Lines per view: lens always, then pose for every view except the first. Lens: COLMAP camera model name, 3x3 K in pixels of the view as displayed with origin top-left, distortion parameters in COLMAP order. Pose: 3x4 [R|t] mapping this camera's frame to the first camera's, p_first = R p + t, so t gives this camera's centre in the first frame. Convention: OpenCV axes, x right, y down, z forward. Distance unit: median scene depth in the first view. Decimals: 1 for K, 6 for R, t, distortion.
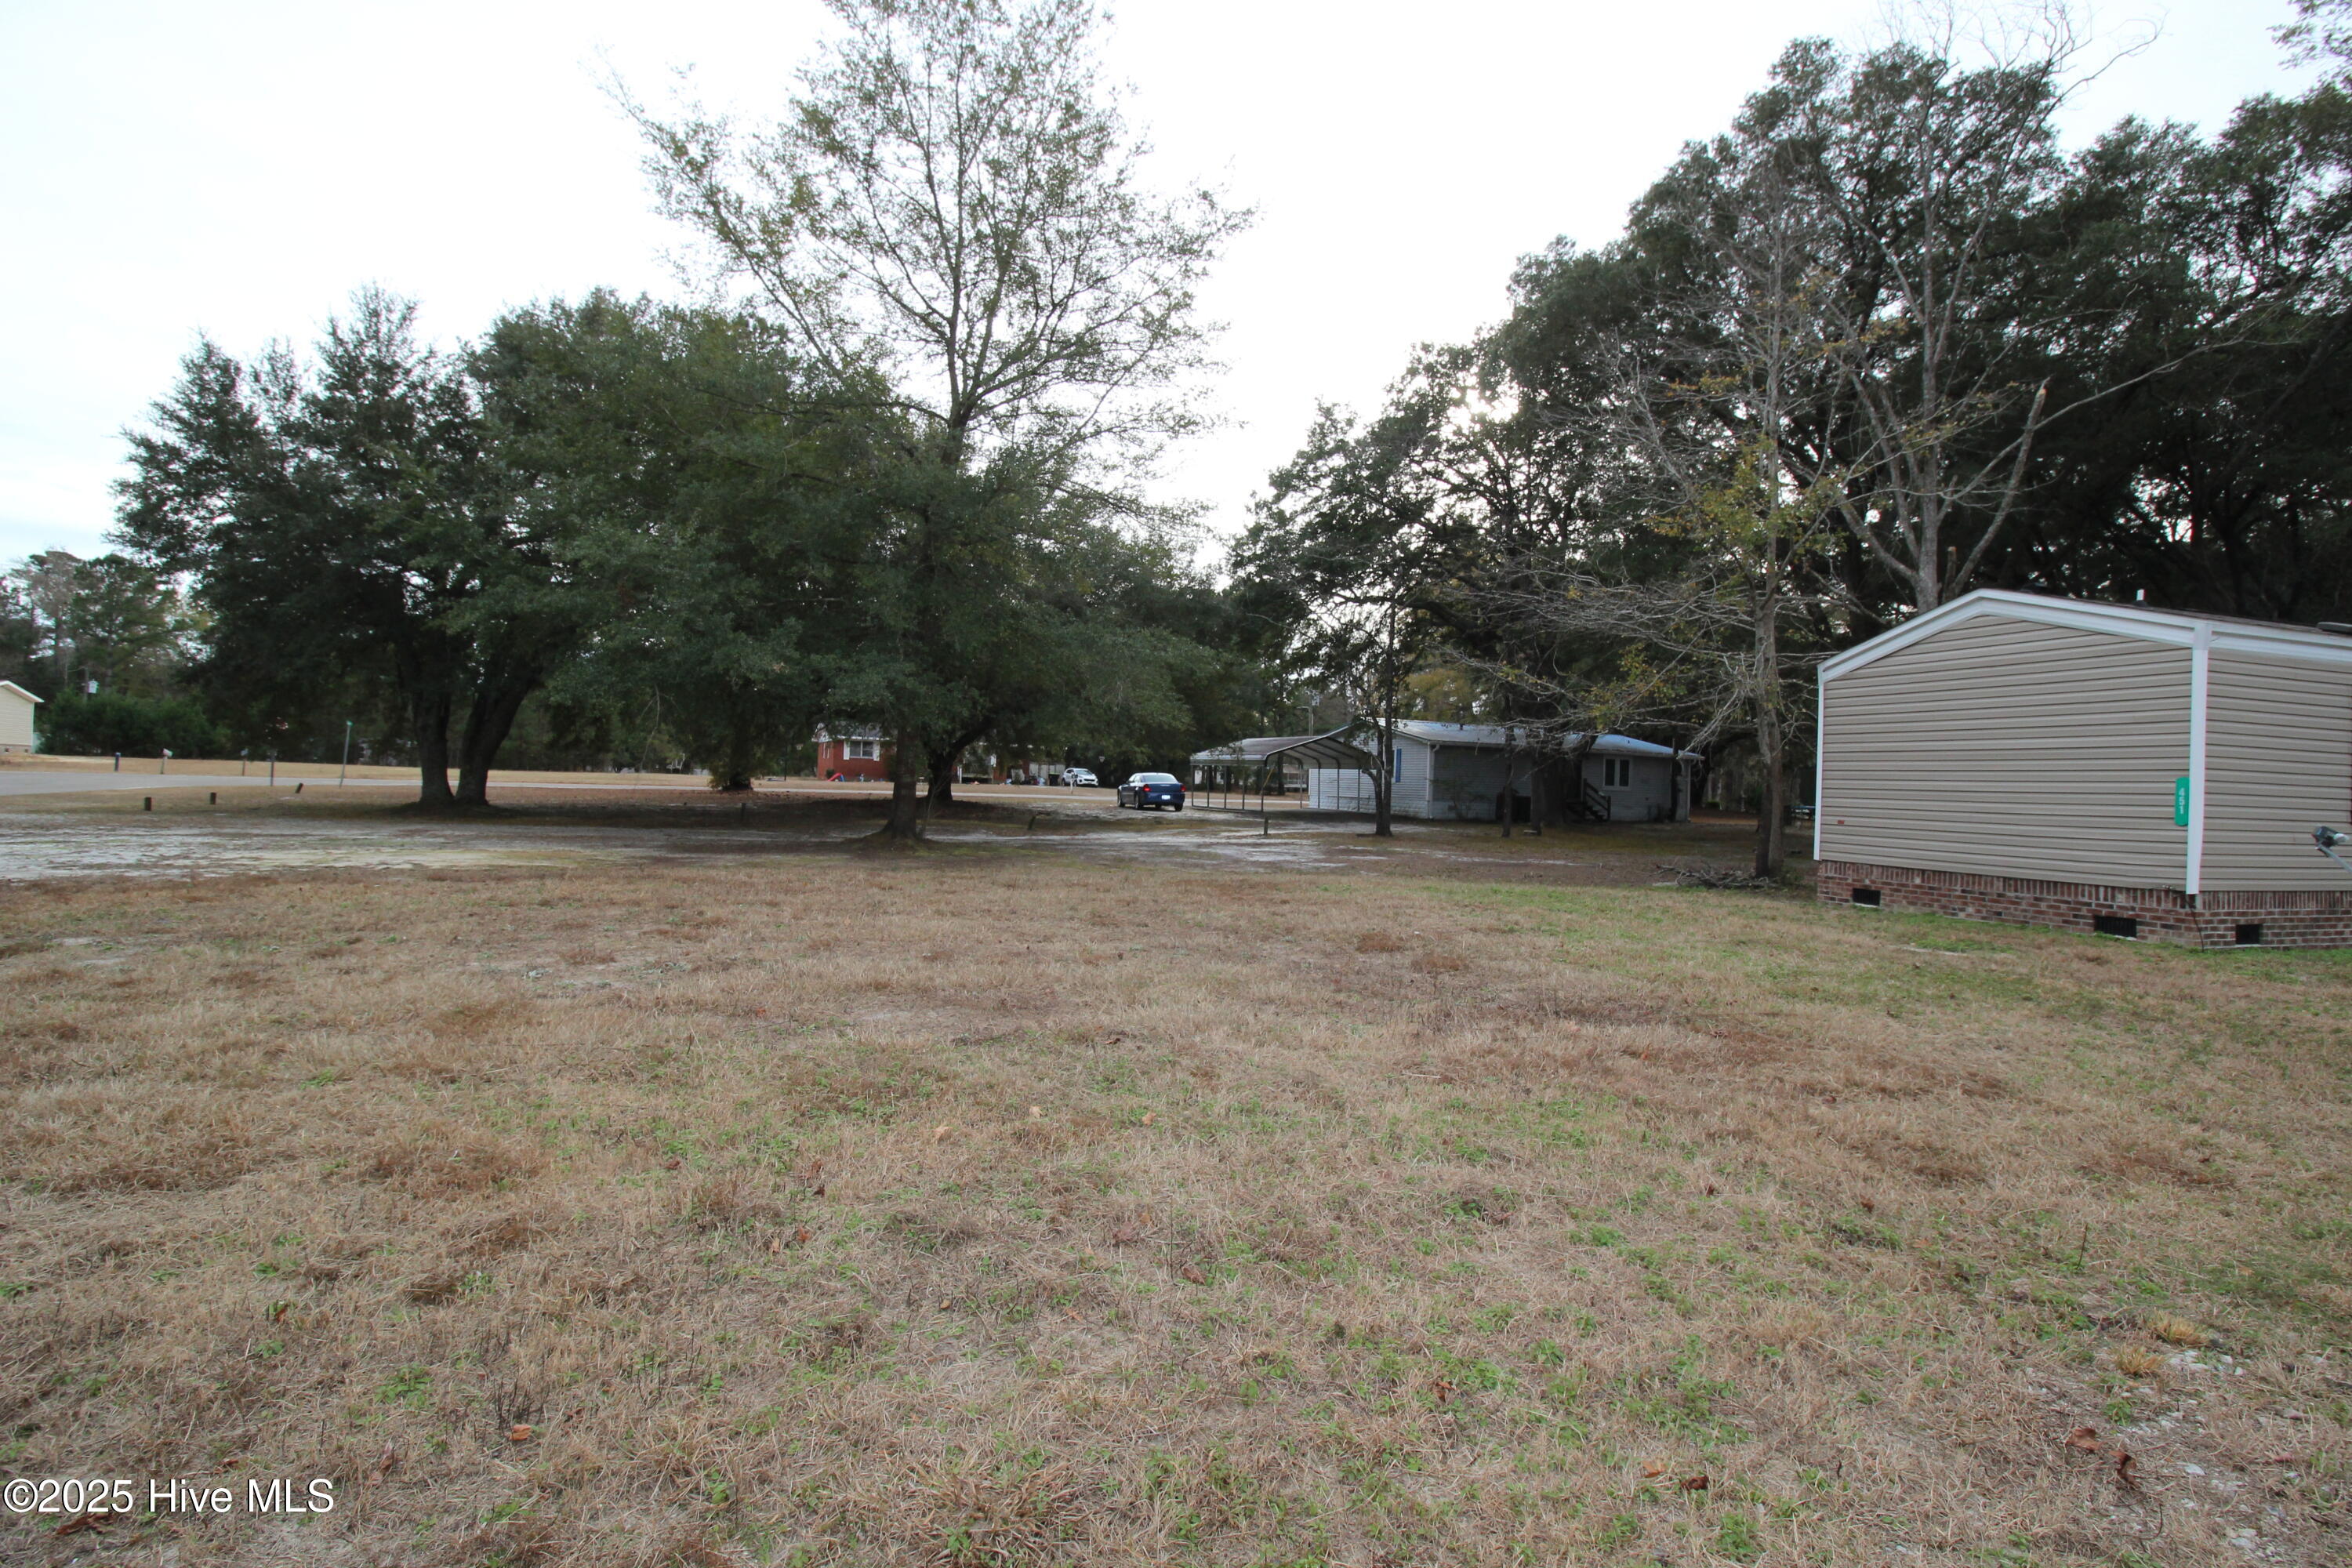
lens RADIAL K [[1088.8, 0, 1178.8], [0, 1088.8, 770.6], [0, 0, 1]] dist [-0.000105, -0.012848]
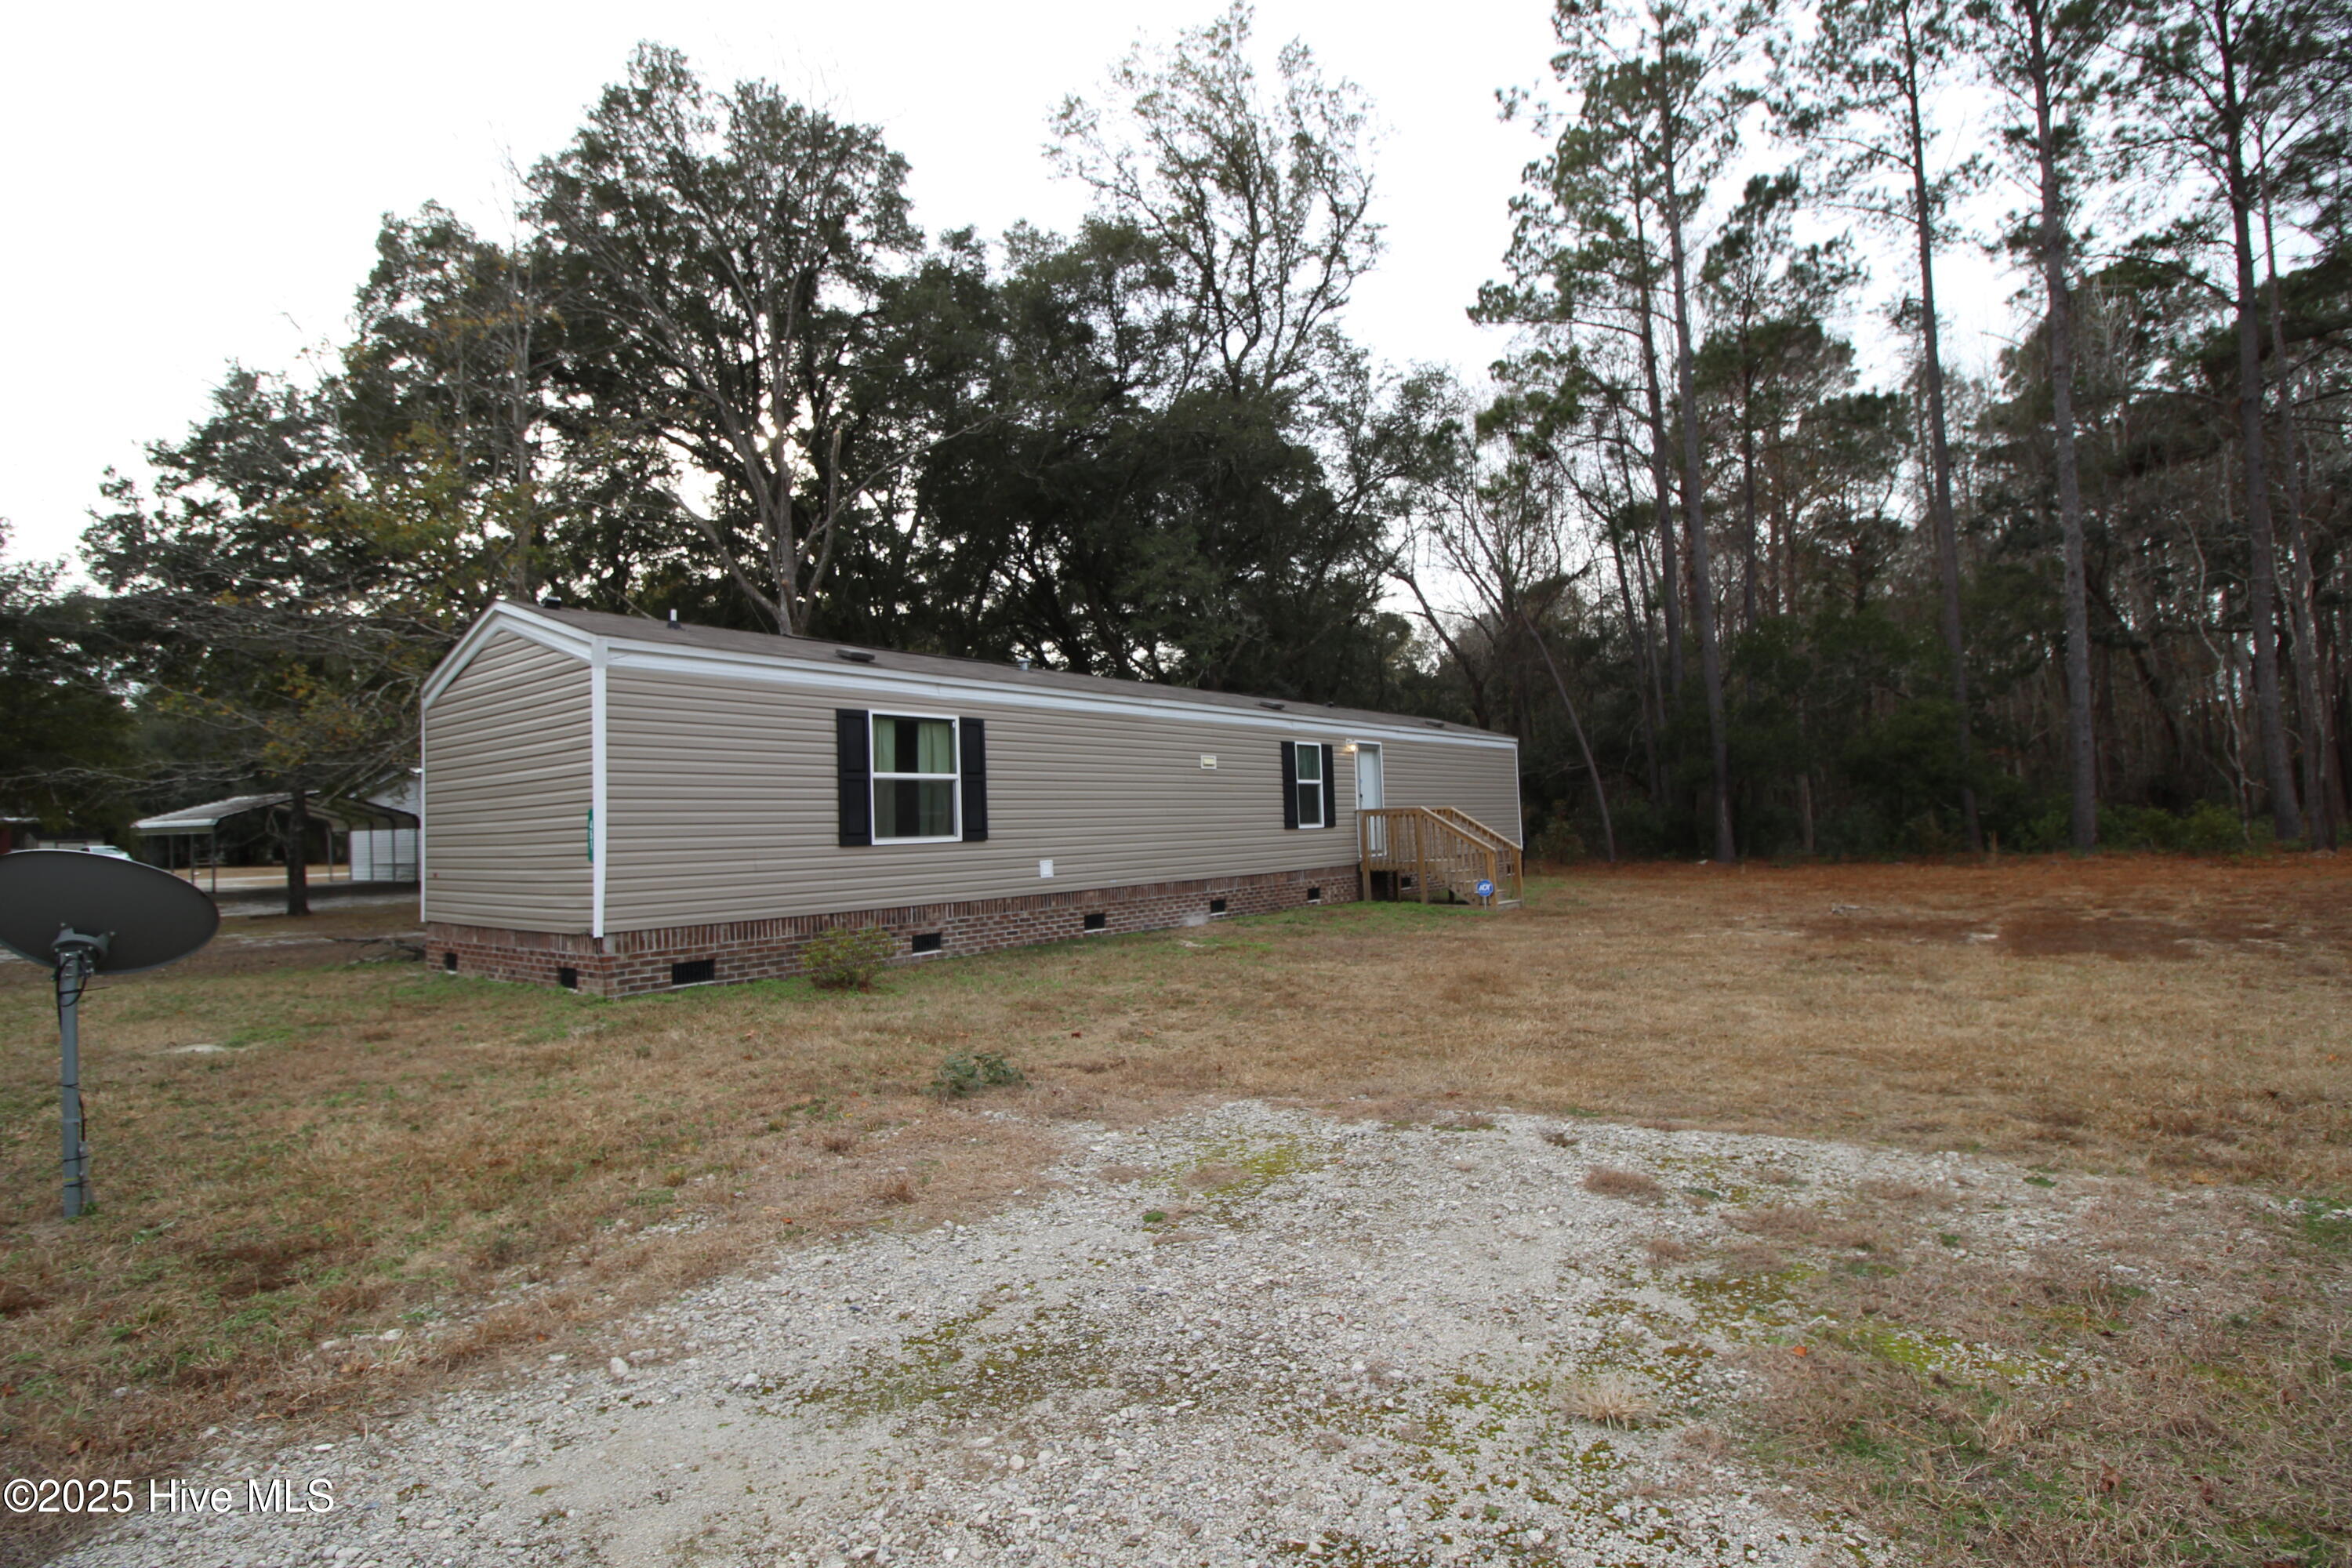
lens RADIAL K [[1088.8, 0, 1178.8], [0, 1088.8, 770.6], [0, 0, 1]] dist [-0.000105, -0.012848]
pose [[0.825379, -0.025478, 0.564004, 0.357422], [0.049506, 0.998399, -0.027348, 0.010486], [-0.562404, 0.050494, 0.825319, -0.012583]]
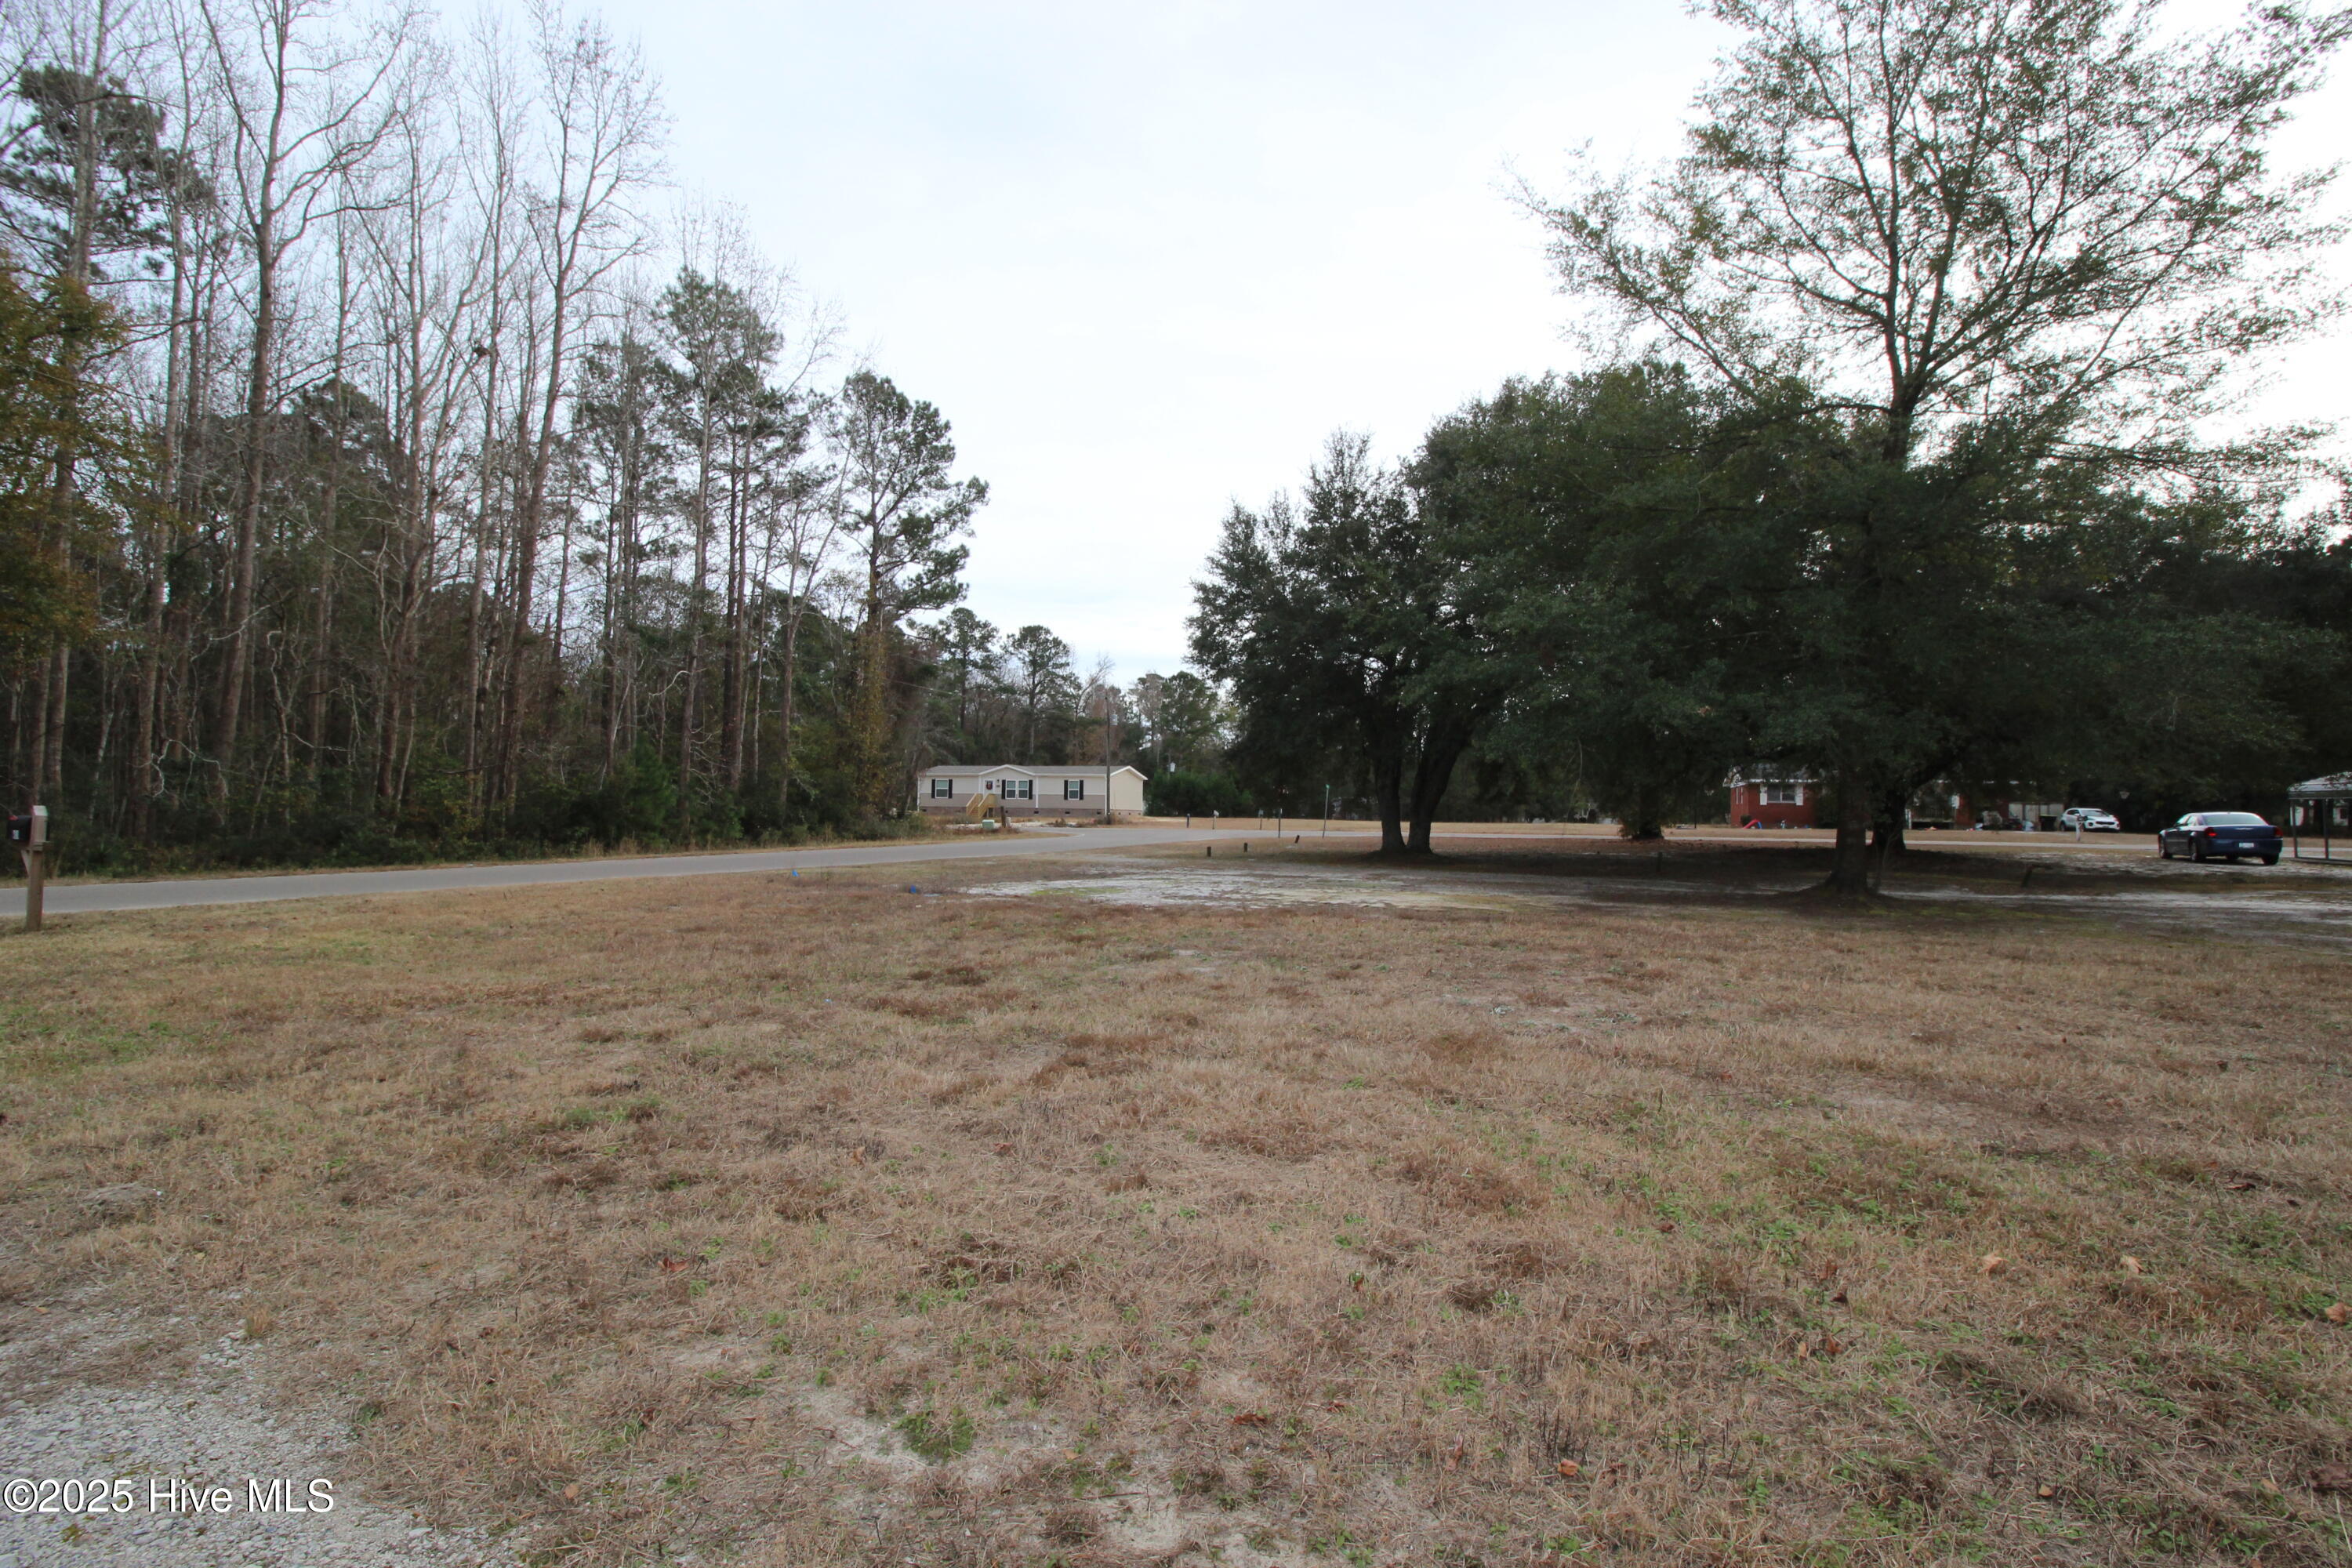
lens RADIAL K [[1088.8, 0, 1178.8], [0, 1088.8, 770.6], [0, 0, 1]] dist [-0.000105, -0.012848]
pose [[0.711155, -0.048723, -0.701345, -0.025552], [0.017662, 0.998519, -0.051460, -0.001237], [0.702813, 0.024209, 0.710962, -0.002952]]
